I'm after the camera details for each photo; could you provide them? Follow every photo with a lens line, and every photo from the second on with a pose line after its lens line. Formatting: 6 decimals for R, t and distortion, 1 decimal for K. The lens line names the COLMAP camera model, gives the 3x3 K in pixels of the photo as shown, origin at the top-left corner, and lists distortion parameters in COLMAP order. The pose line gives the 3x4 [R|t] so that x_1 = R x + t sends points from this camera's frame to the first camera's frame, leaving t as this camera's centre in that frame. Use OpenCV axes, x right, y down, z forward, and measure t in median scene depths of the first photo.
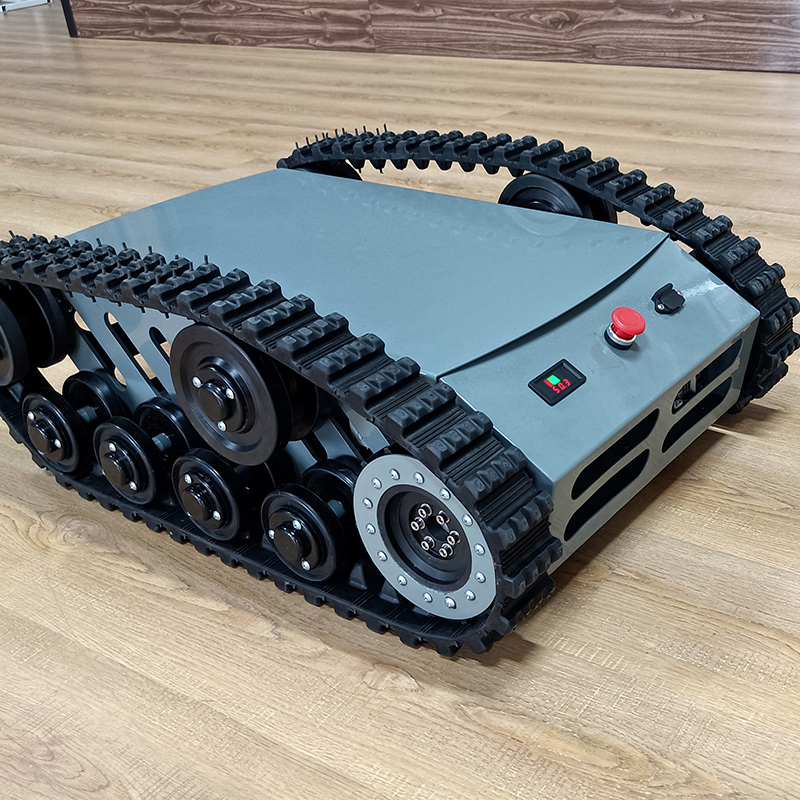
lens RADIAL K [[1063.2, 0, 464.4], [0, 1063.2, 401.7], [0, 0, 1]] dist [0.042226, -0.074559]
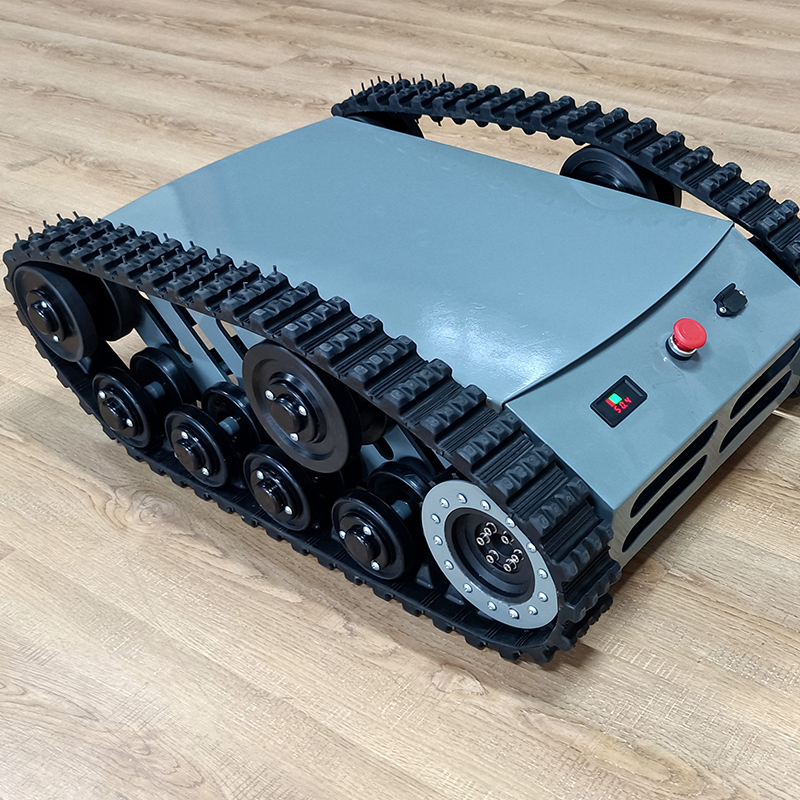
lens RADIAL K [[1119.5, 0, 481.3], [0, 1119.5, 399.1], [0, 0, 1]] dist [0.023776, 0.003507]
pose [[0.999607, 0.007943, -0.026868, -0.016093], [-0.004379, 0.991480, 0.130188, -0.156901], [0.027673, -0.130019, 0.991125, -0.074067]]
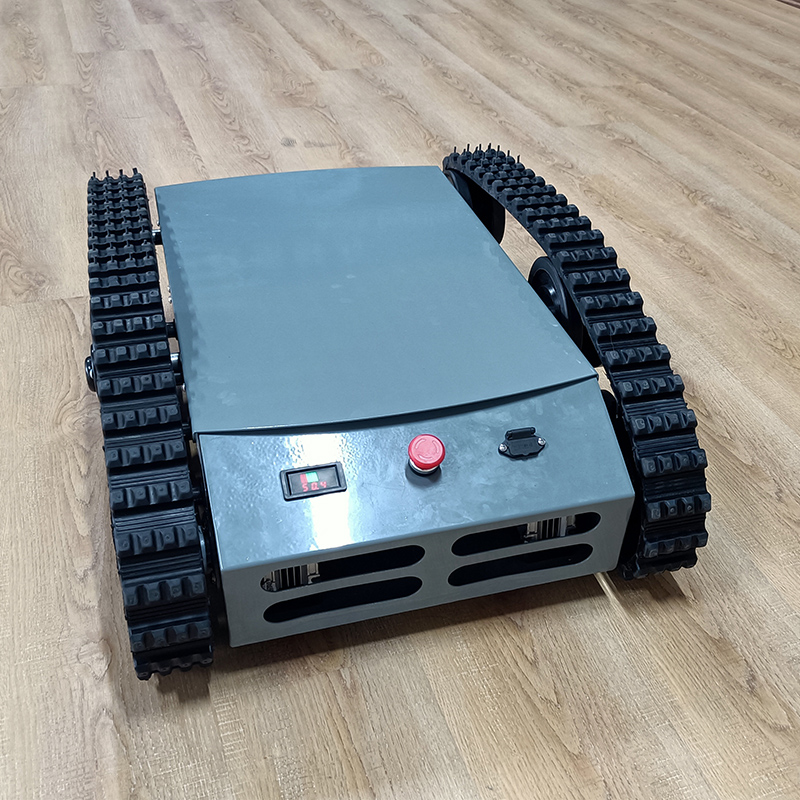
lens RADIAL K [[1015.9, 0, 422.9], [0, 1015.9, 380.1], [0, 0, 1]] dist [0.028755, 0.000551]
pose [[0.811509, 0.372759, -0.450005, 0.562930], [-0.334448, 0.927785, 0.165405, -0.297898], [0.479164, 0.016276, 0.877574, 0.184287]]
